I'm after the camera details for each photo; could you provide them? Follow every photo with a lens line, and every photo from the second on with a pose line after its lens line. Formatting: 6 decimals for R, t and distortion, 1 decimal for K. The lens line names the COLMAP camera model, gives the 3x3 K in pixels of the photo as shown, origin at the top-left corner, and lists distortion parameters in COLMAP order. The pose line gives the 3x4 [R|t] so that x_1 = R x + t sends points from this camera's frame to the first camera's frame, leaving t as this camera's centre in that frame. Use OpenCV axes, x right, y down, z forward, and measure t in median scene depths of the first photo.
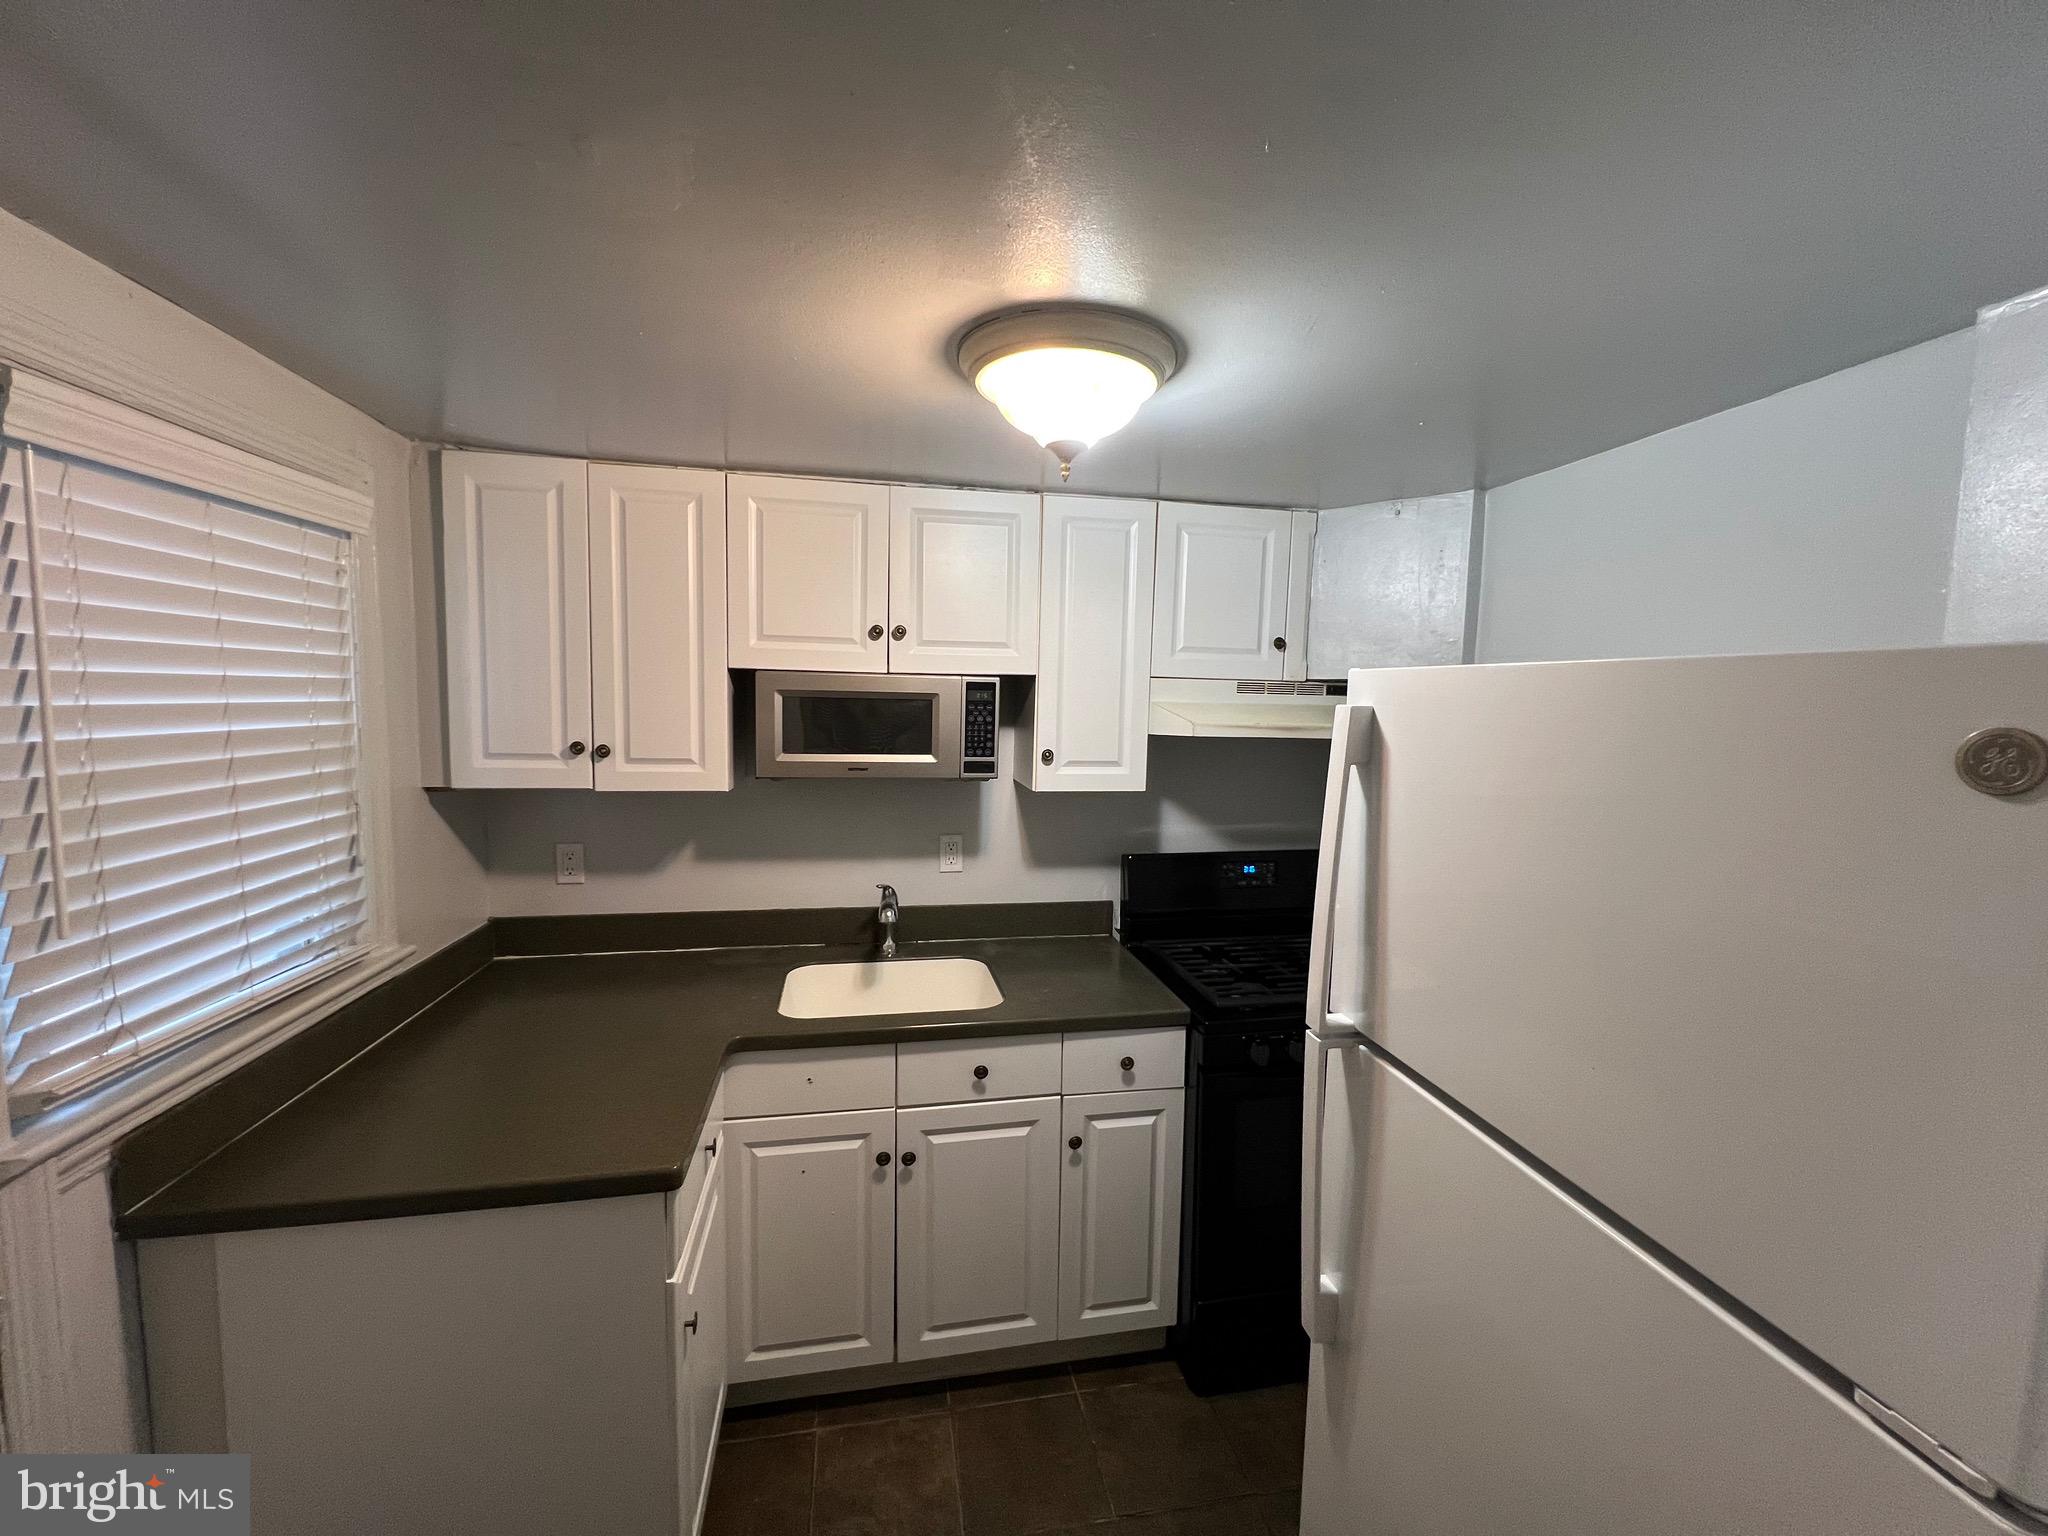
lens RADIAL K [[816.2, 0, 1019.0], [0, 816.2, 762.3], [0, 0, 1]] dist [-0.002457, 0.000224]
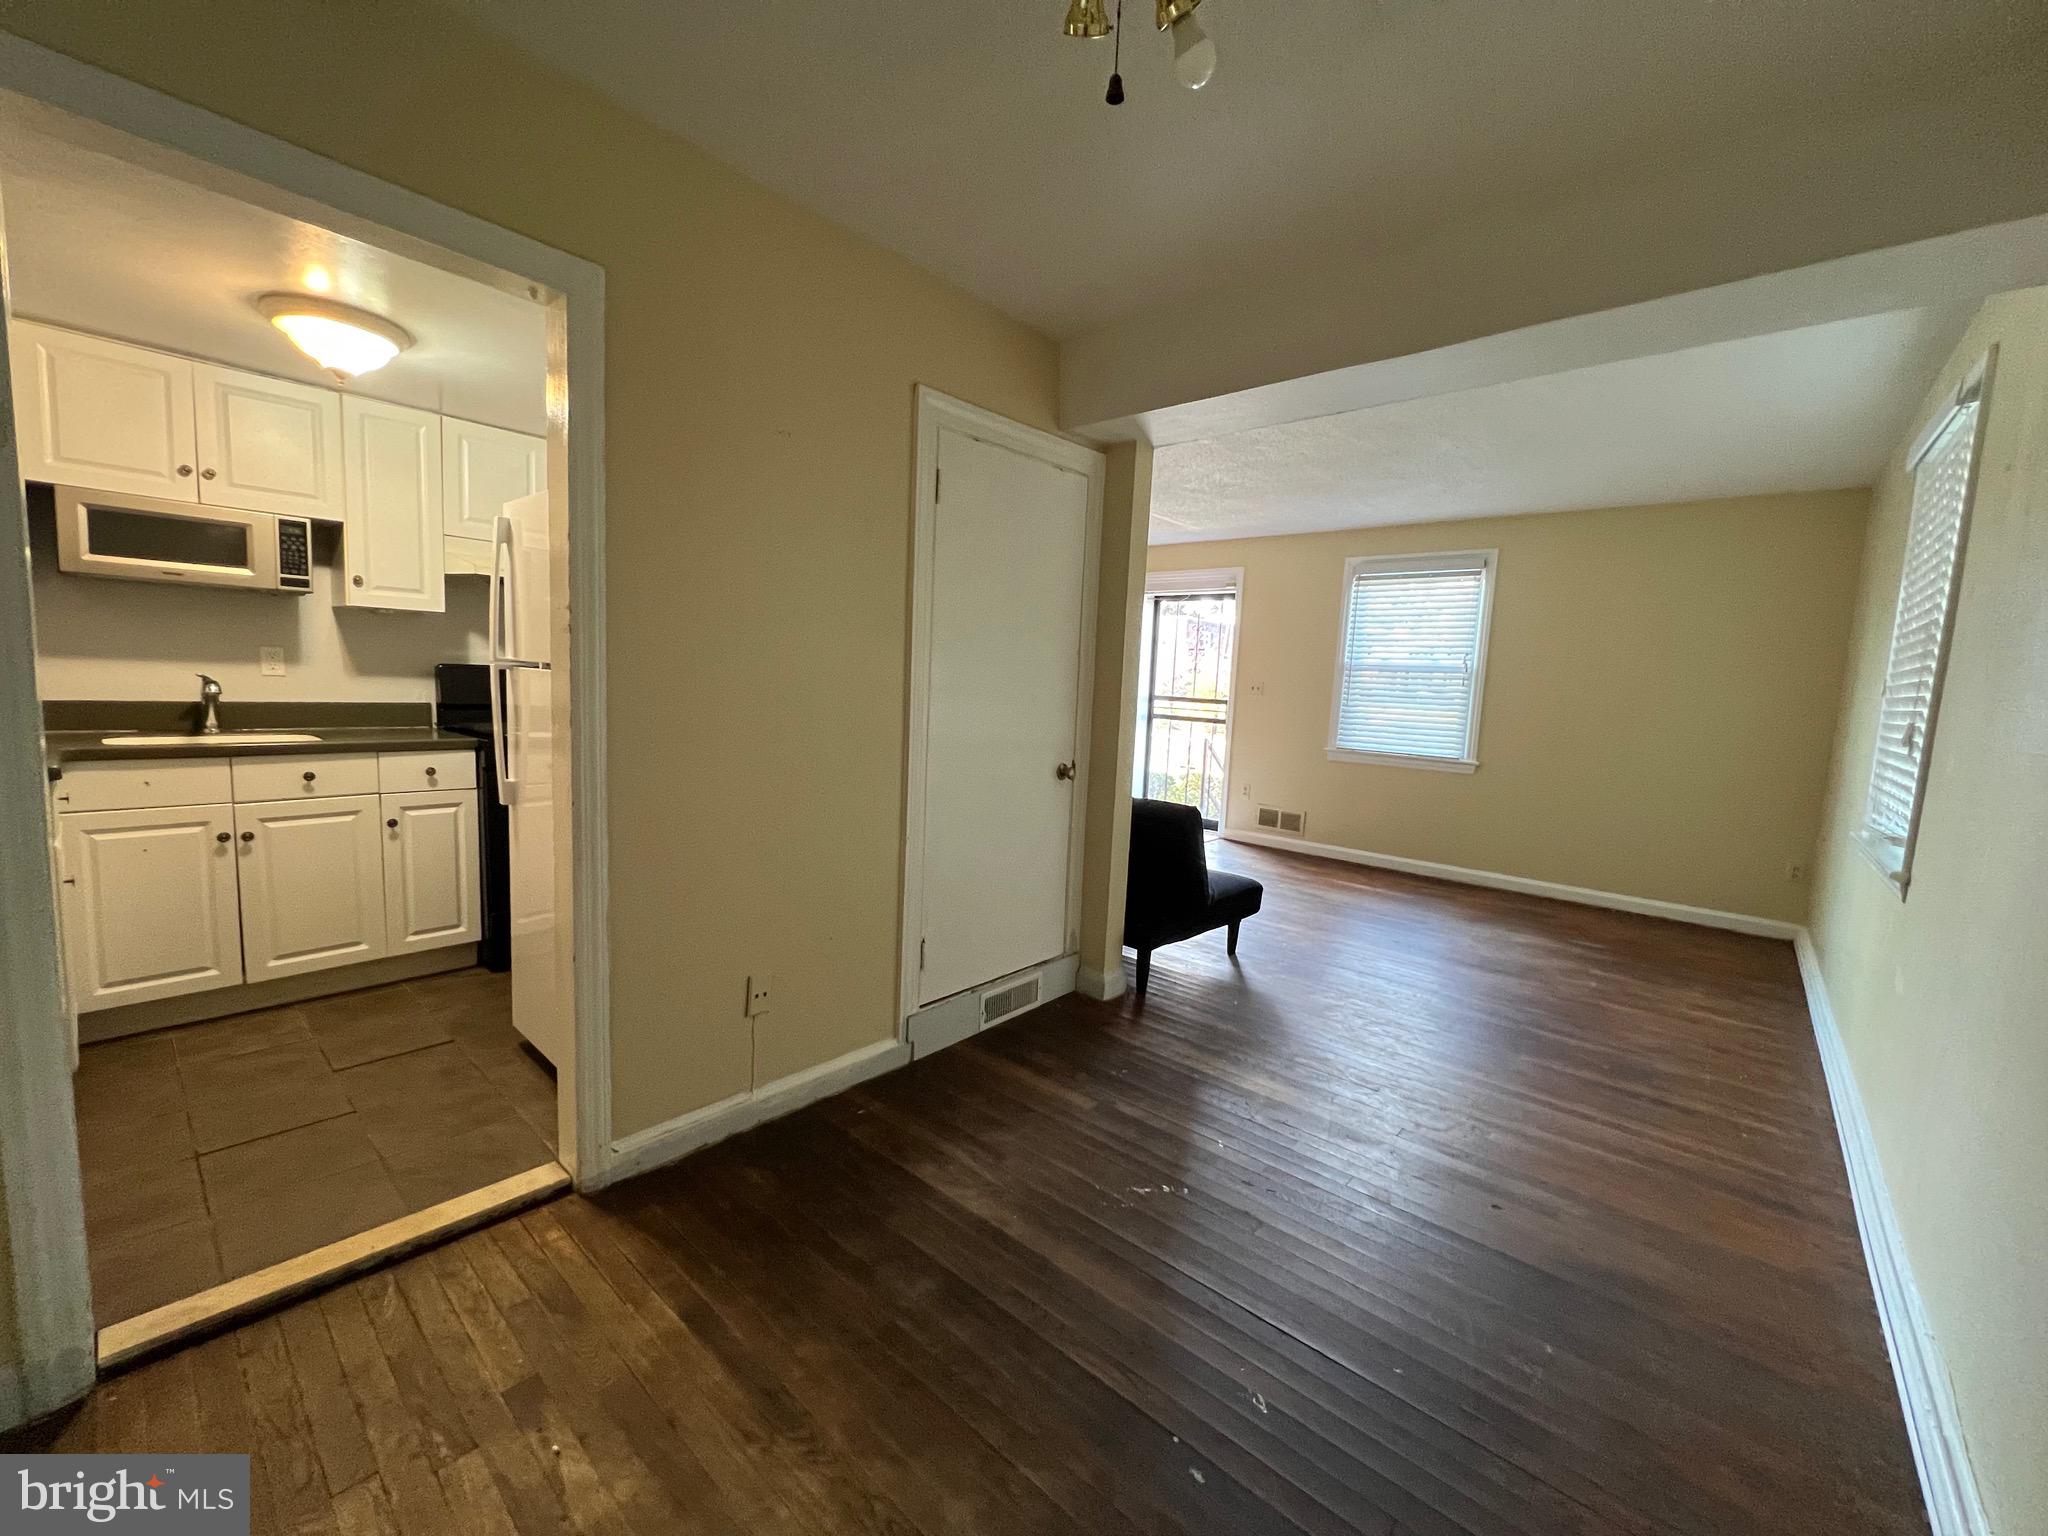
lens RADIAL K [[816.2, 0, 1025.0], [0, 816.2, 763.6], [0, 0, 1]] dist [-0.002457, 0.000224]
pose [[0.783504, -0.048998, 0.619452, 0.053092], [0.020393, 0.998377, 0.053177, 0.276078], [-0.621052, -0.029032, 0.783232, -0.910434]]
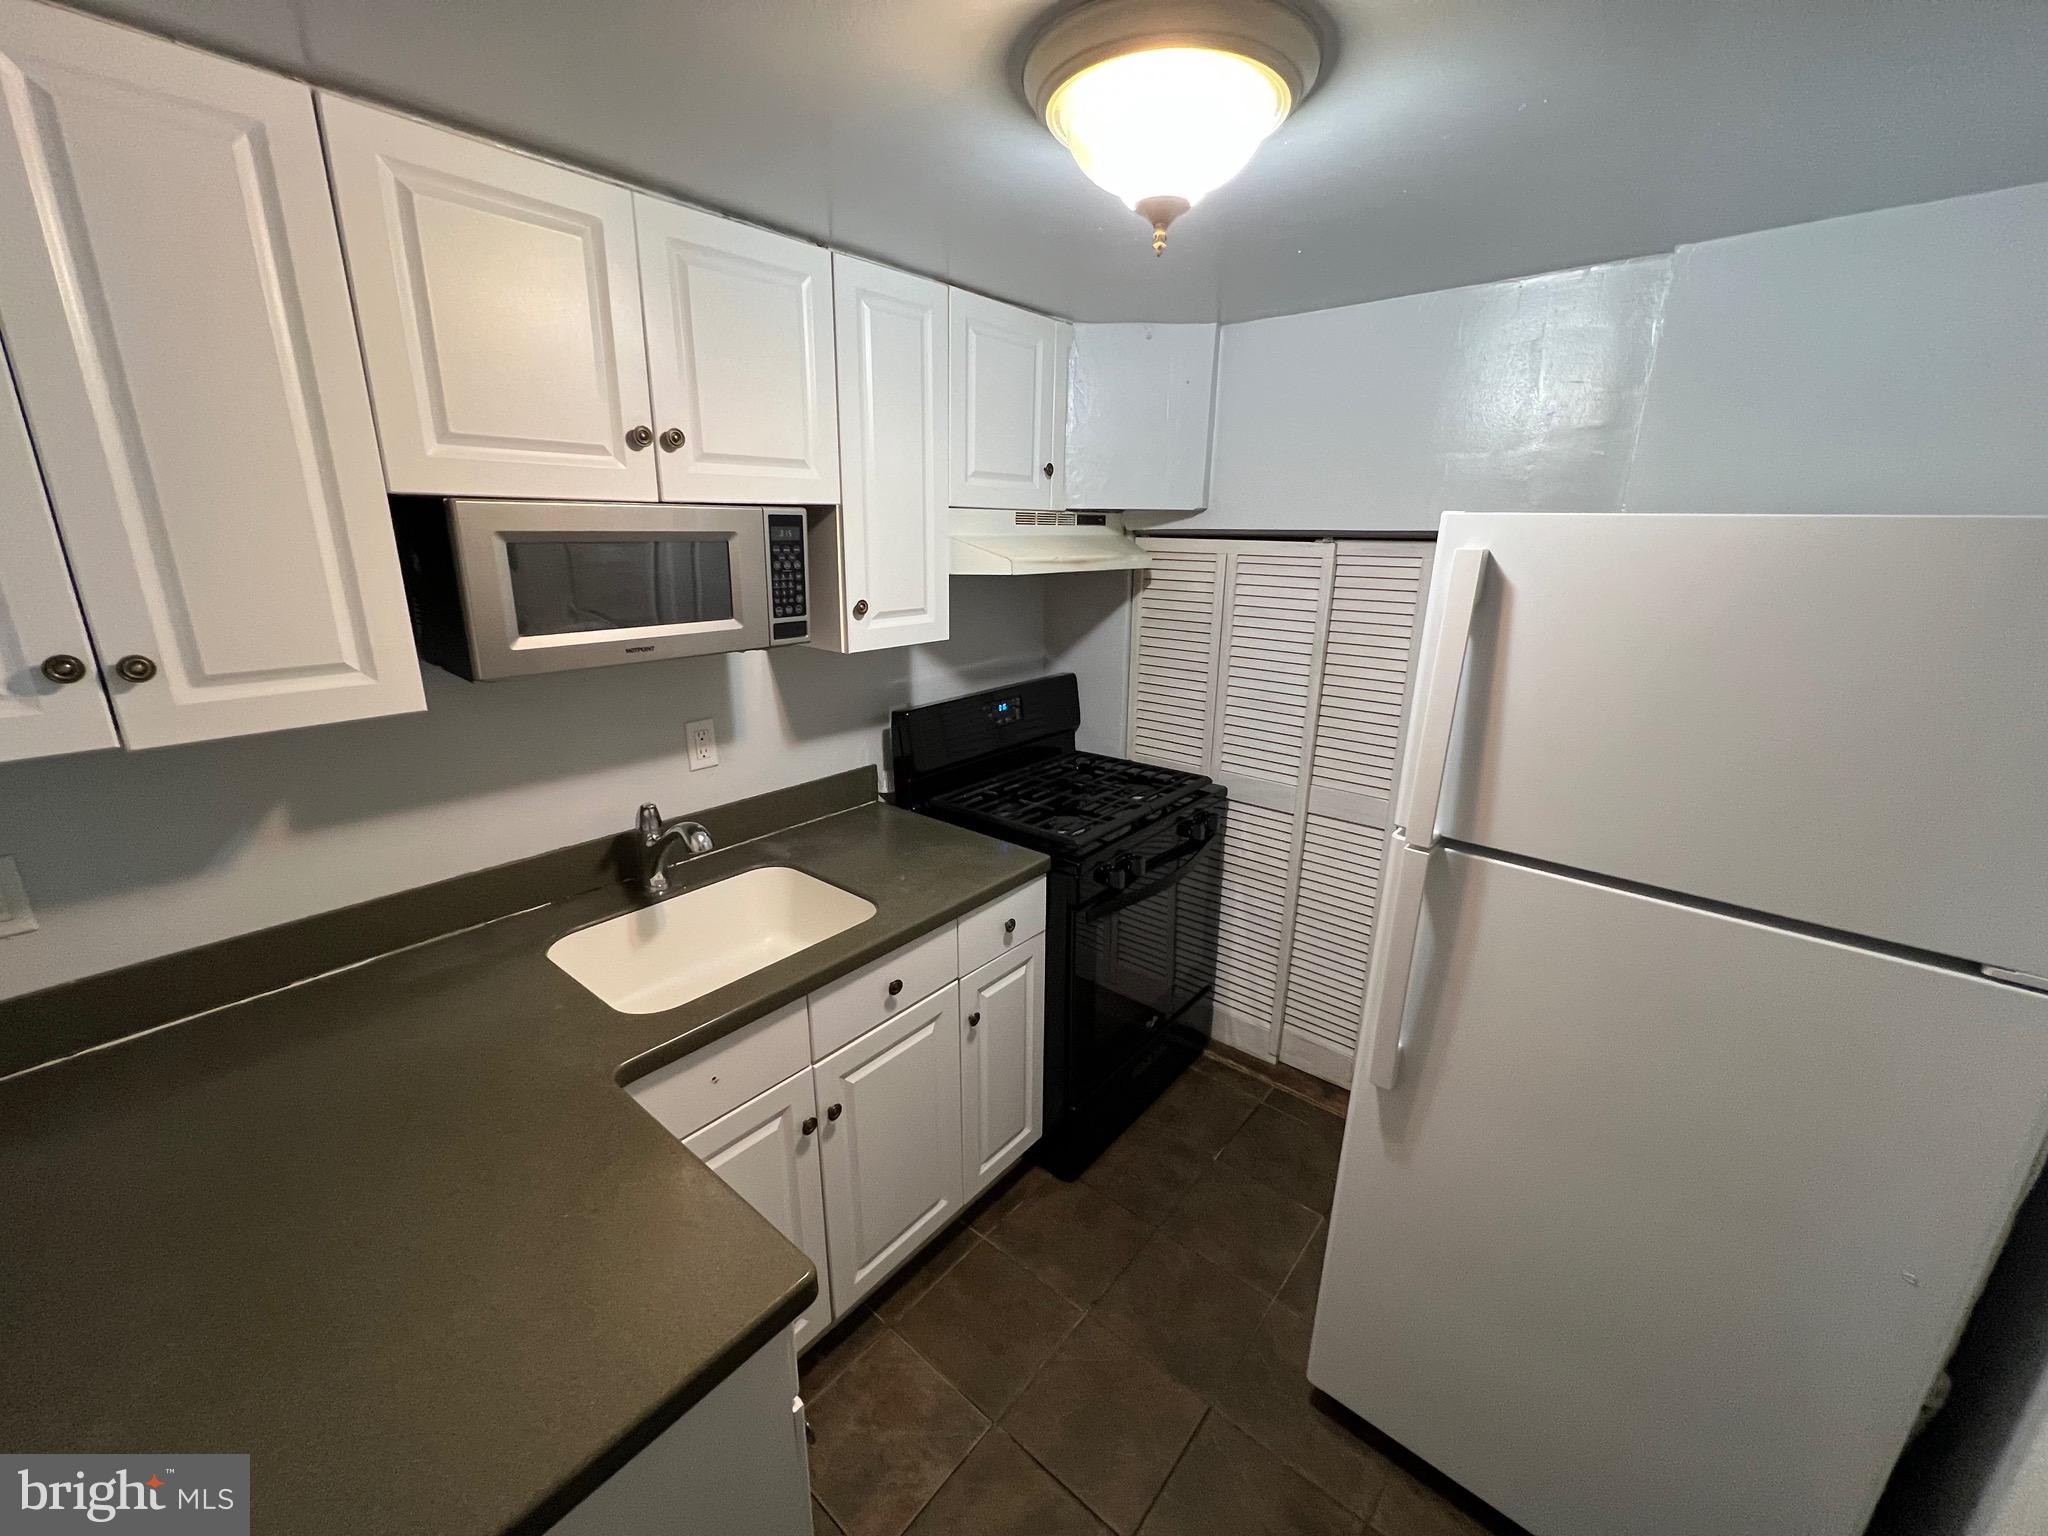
lens RADIAL K [[816.2, 0, 1016.5], [0, 816.2, 763.1], [0, 0, 1]] dist [-0.002457, 0.000224]
pose [[0.775270, -0.189713, 0.602466, -0.384750], [0.056223, 0.970768, 0.233341, -0.041054], [-0.629122, -0.147030, 0.763274, 0.269057]]
